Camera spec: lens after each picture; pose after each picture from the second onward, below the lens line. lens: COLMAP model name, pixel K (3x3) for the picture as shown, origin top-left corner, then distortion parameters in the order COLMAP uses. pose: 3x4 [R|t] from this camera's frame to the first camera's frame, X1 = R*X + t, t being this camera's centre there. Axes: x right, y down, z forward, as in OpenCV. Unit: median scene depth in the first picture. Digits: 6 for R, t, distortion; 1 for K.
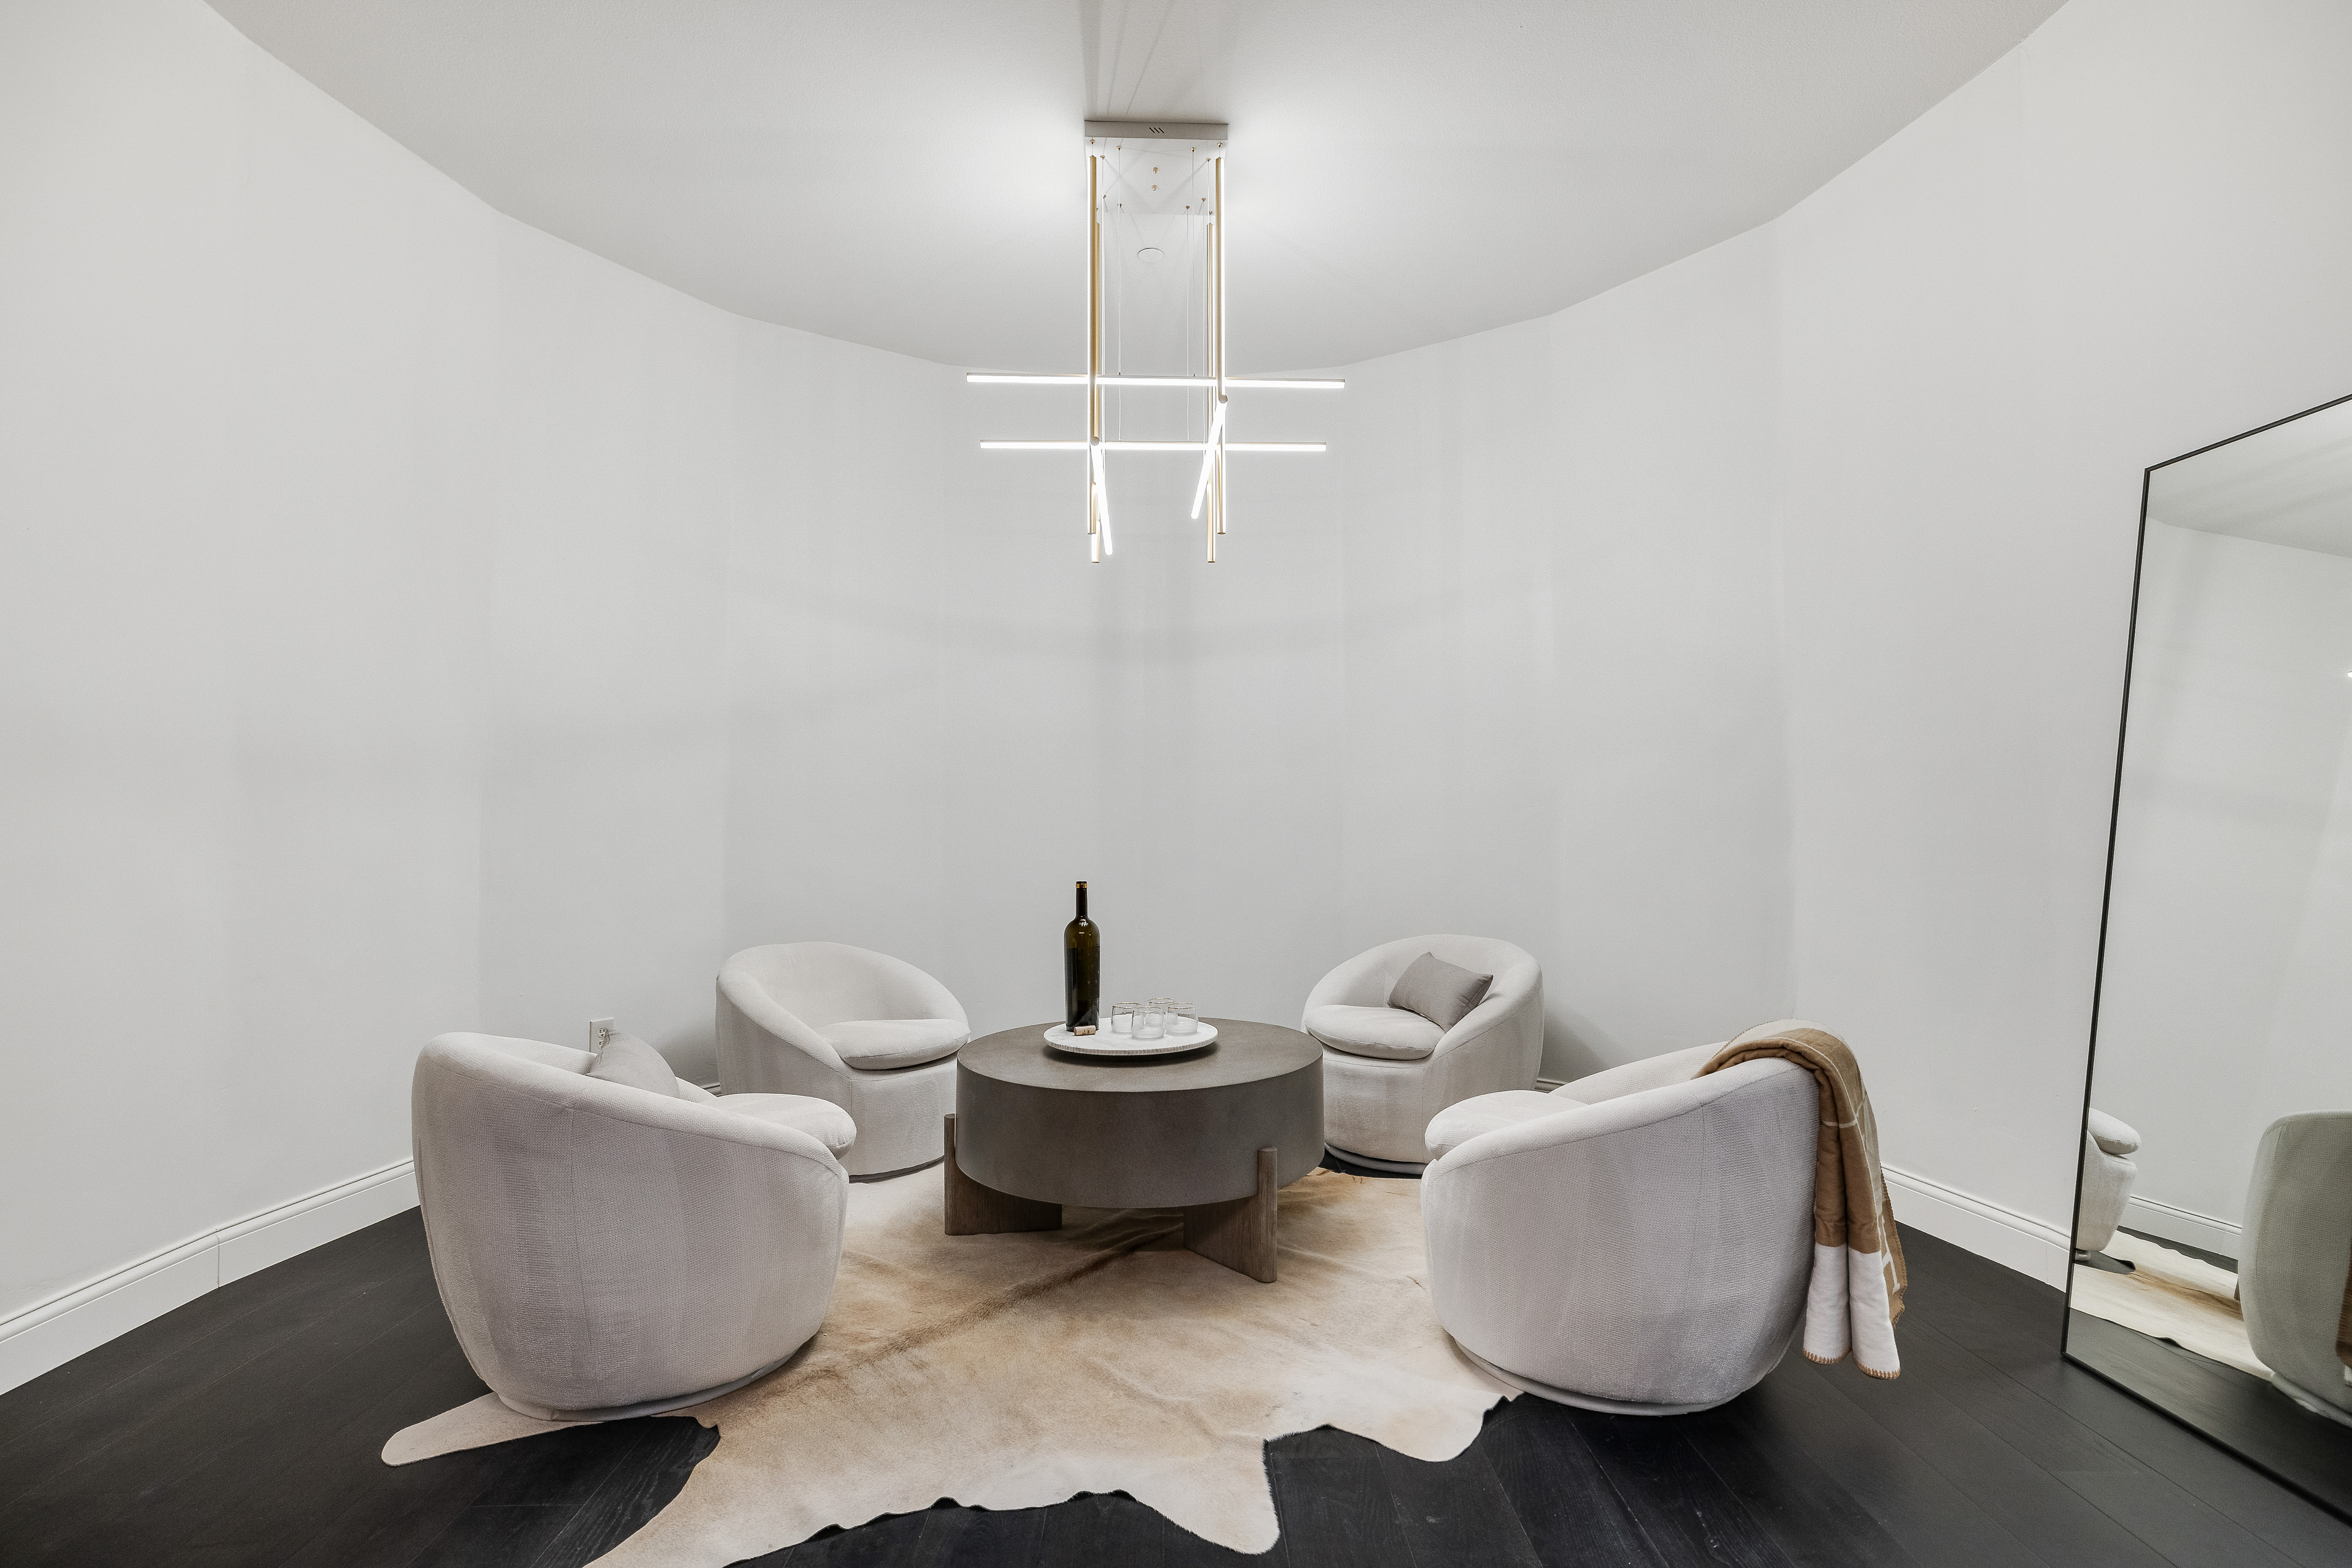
lens RADIAL K [[1137.5, 0, 1176.0], [0, 1137.5, 784.0], [0, 0, 1]] dist [-0.002105, -0.000574]
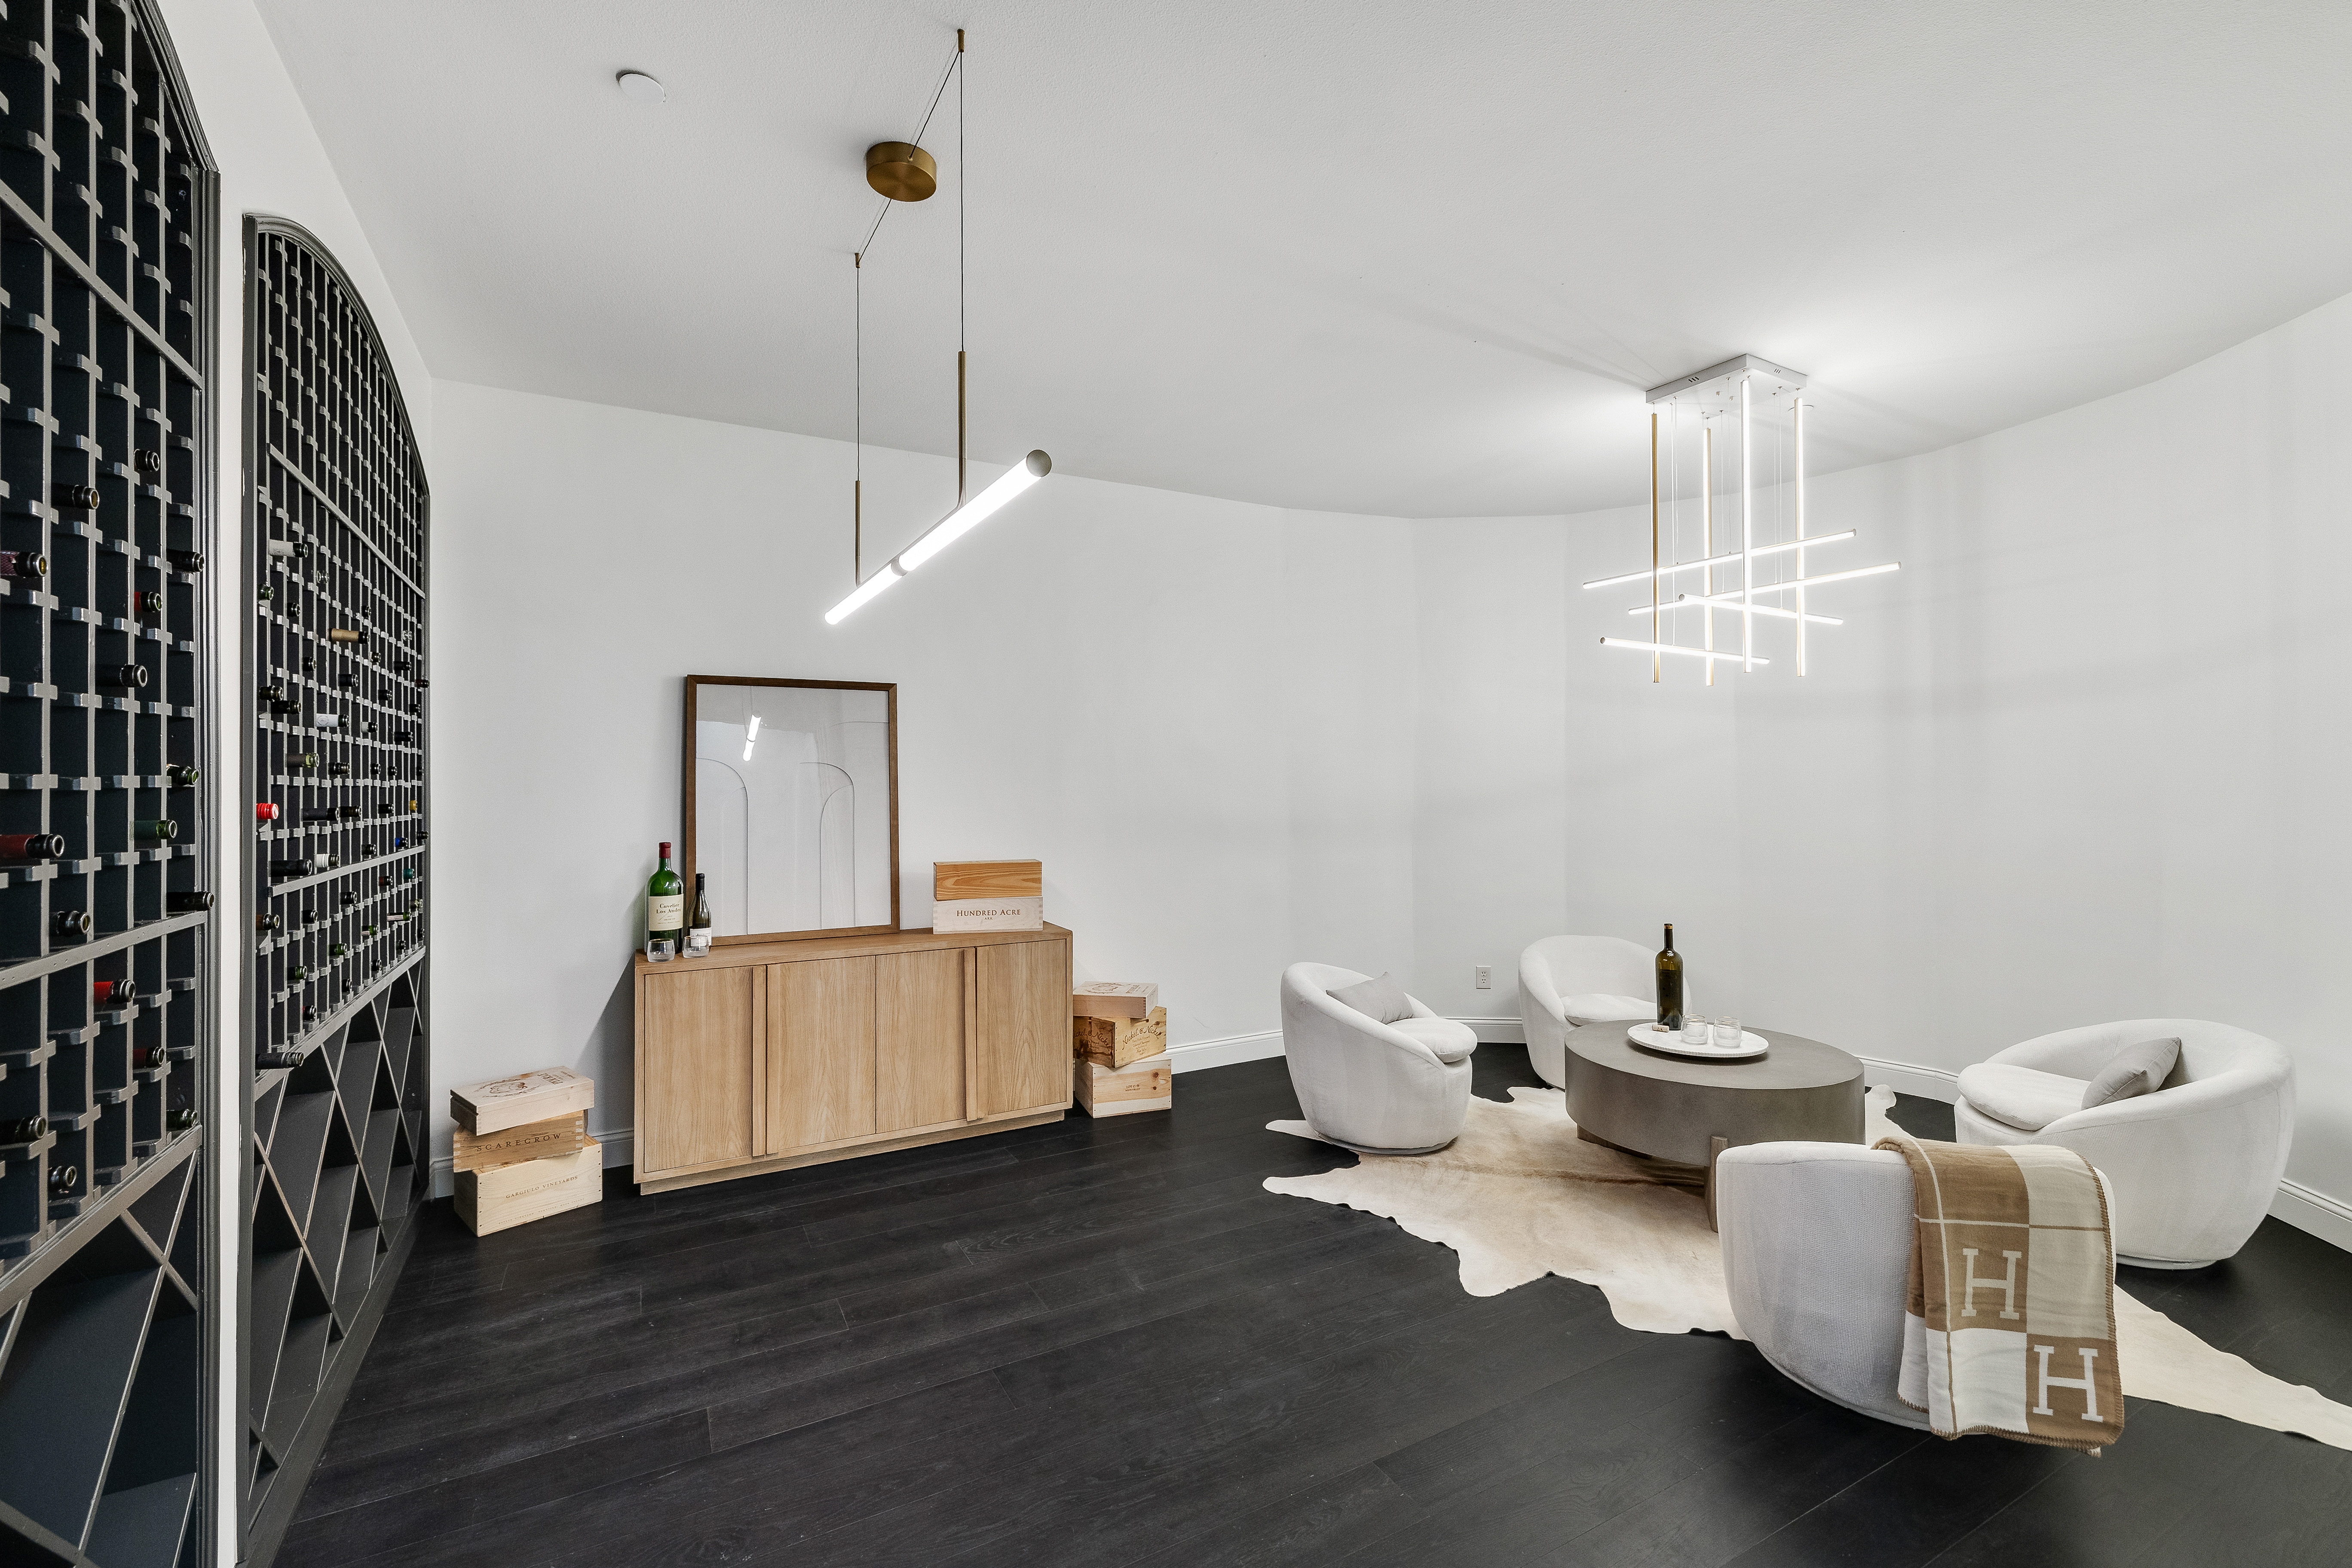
lens RADIAL K [[1008.6, 0, 1176.0], [0, 1008.6, 784.0], [0, 0, 1]] dist [0.000425, 0.000158]
pose [[0.465421, 0.002059, -0.885087, 0.845654], [0.038611, 0.998998, 0.022627, -0.160625], [0.884247, -0.044705, 0.464875, -0.135222]]
